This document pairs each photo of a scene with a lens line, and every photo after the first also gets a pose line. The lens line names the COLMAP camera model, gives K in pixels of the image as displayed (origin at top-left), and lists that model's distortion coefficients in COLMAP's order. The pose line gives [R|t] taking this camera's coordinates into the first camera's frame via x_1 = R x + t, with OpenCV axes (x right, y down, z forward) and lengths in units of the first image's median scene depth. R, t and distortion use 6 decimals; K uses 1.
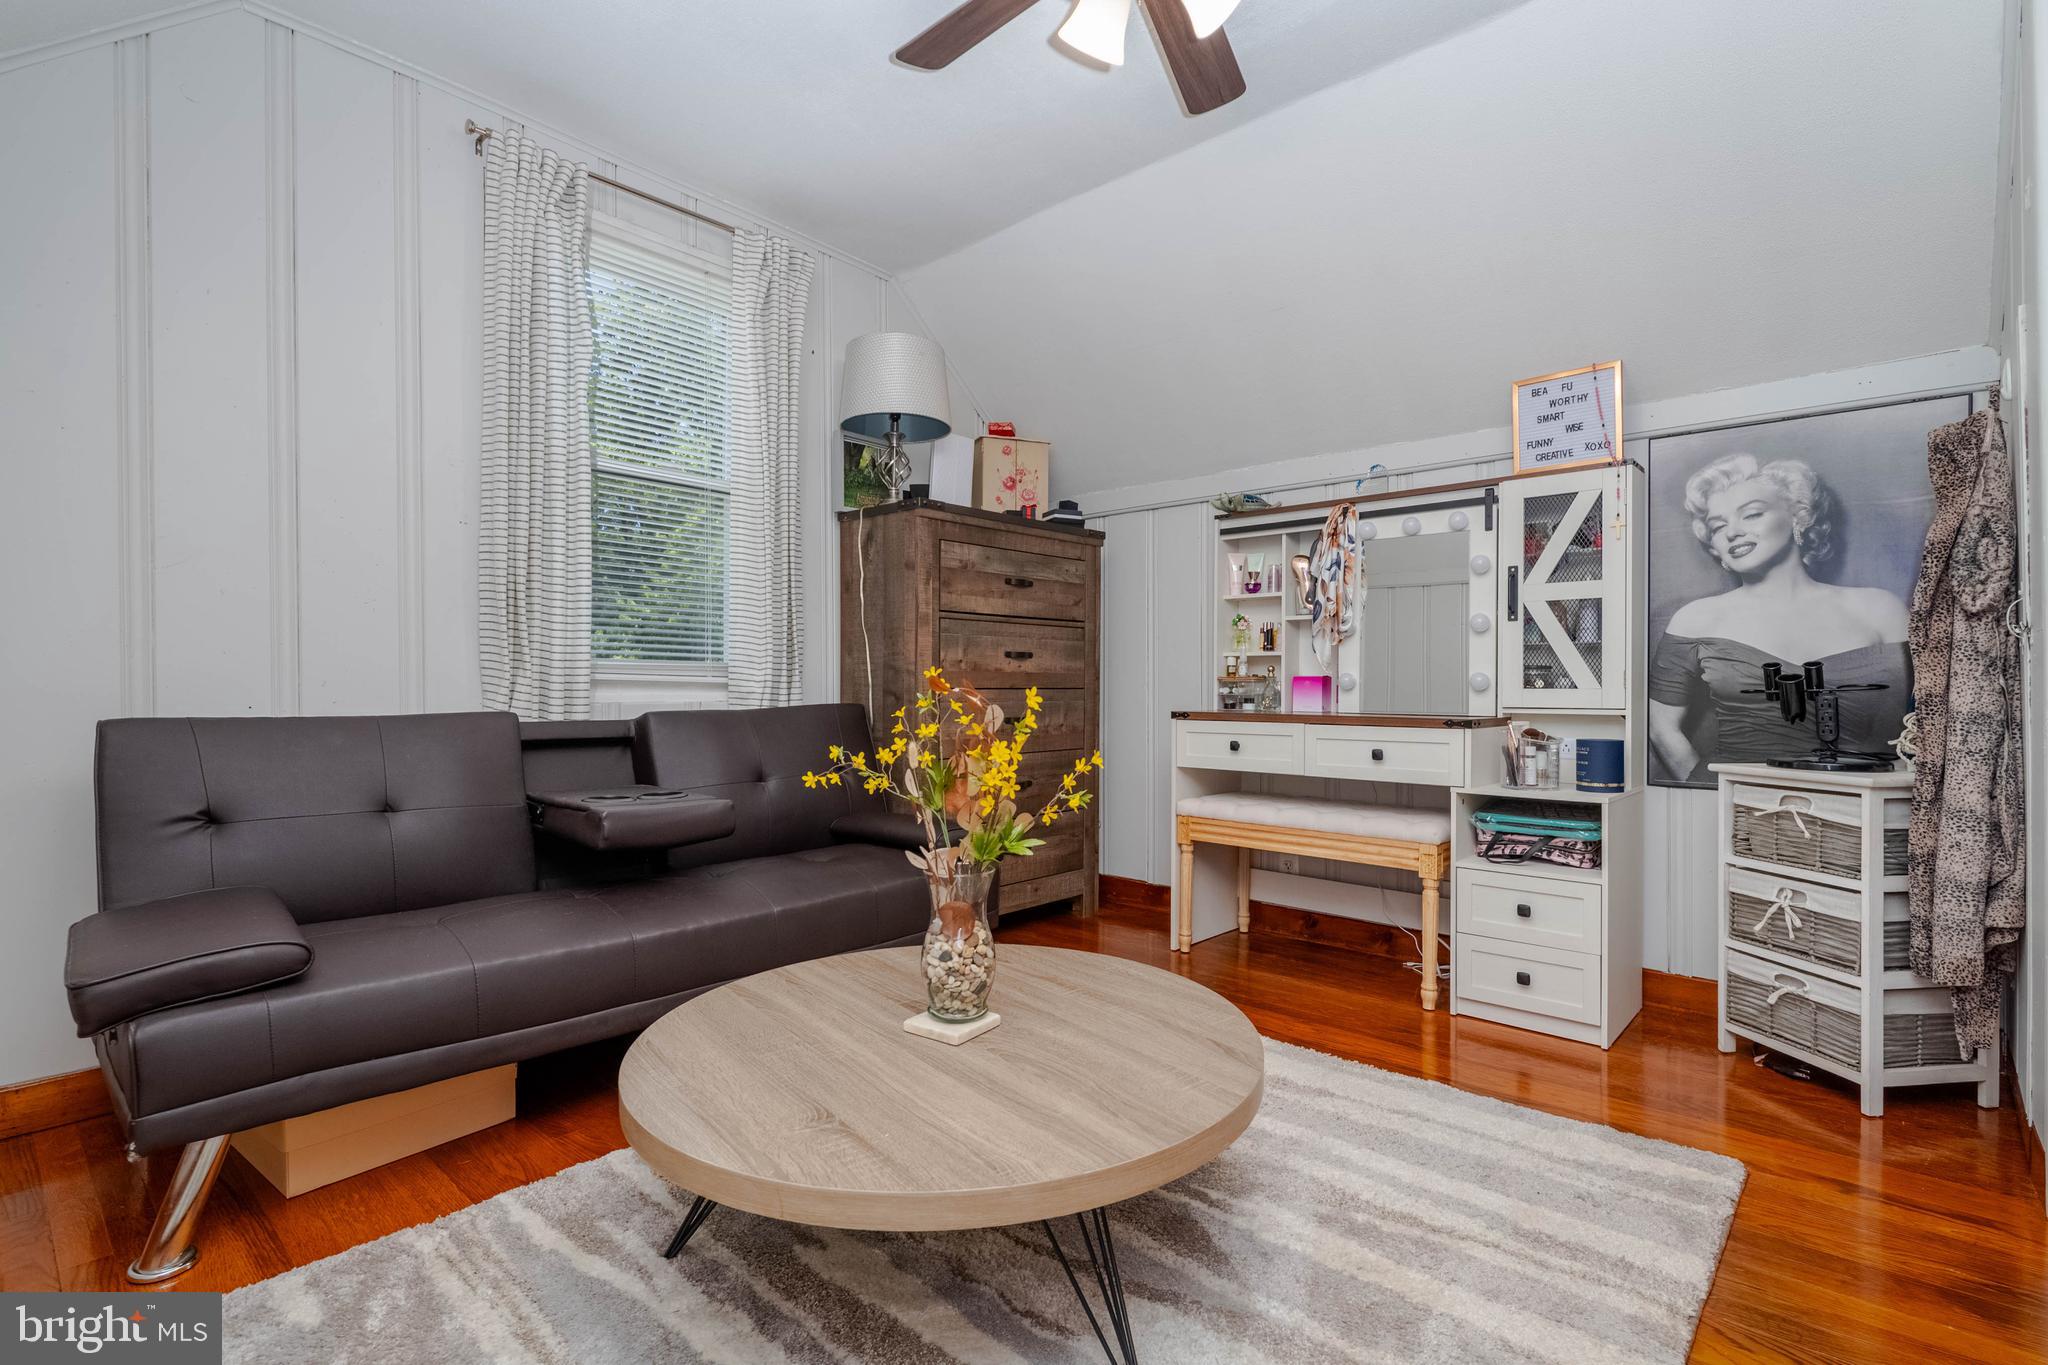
lens RADIAL K [[944.9, 0, 1024.0], [0, 944.9, 682.5], [0, 0, 1]] dist [0.002957, 0.000245]
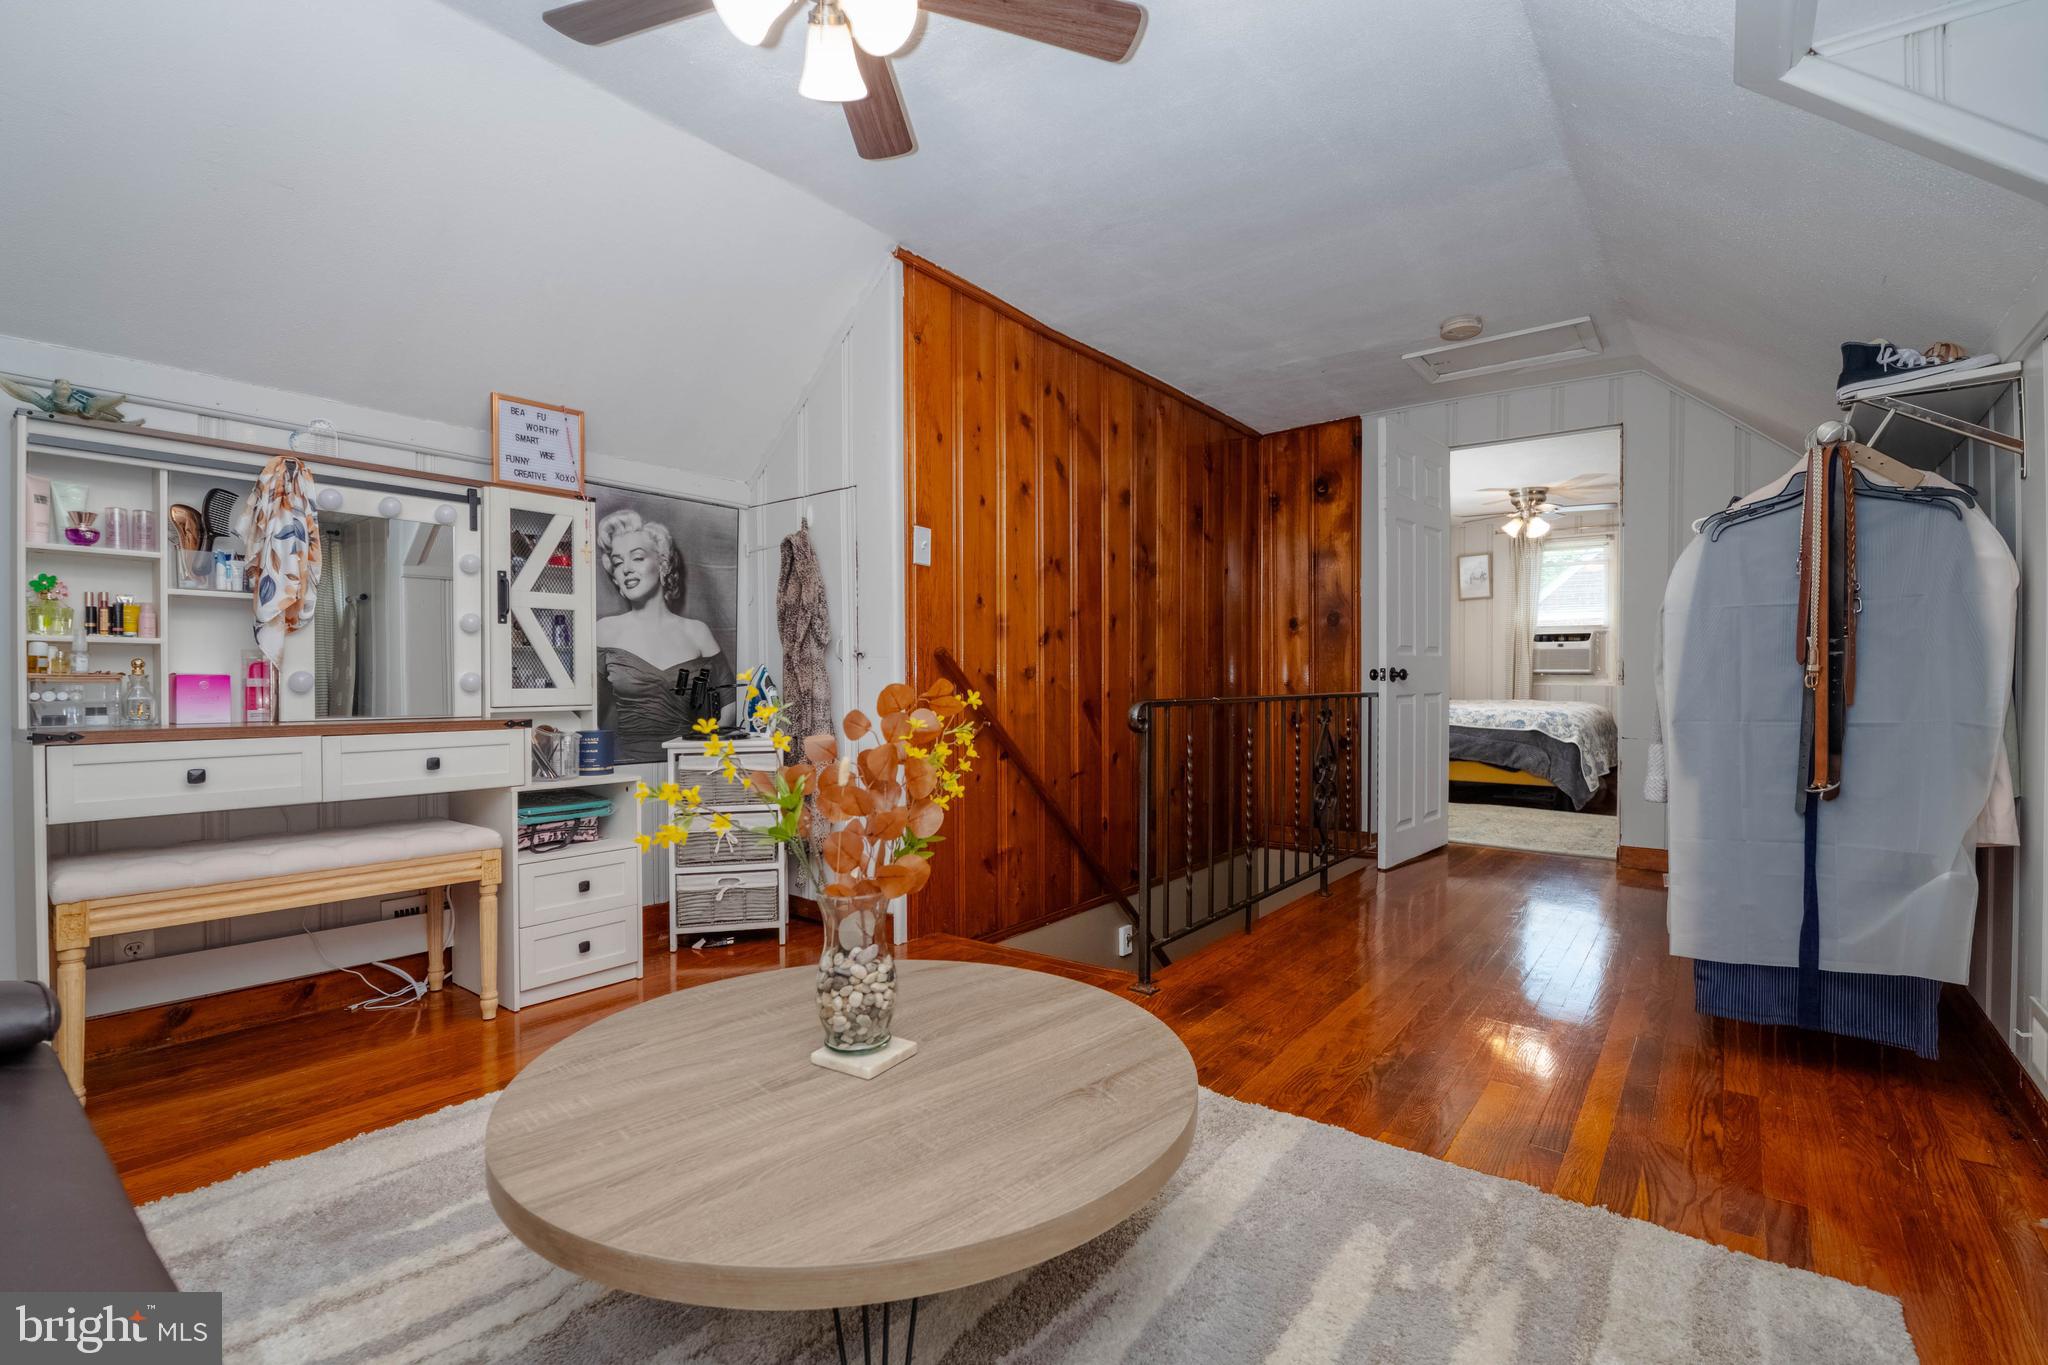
lens RADIAL K [[952.9, 0, 1024.0], [0, 952.9, 682.5], [0, 0, 1]] dist [-0.021108, -0.000454]
pose [[-0.094176, -0.001368, 0.995555, -0.599969], [-0.000178, 0.999999, 0.001358, -0.001785], [-0.995556, -0.000049, -0.094177, 0.552236]]
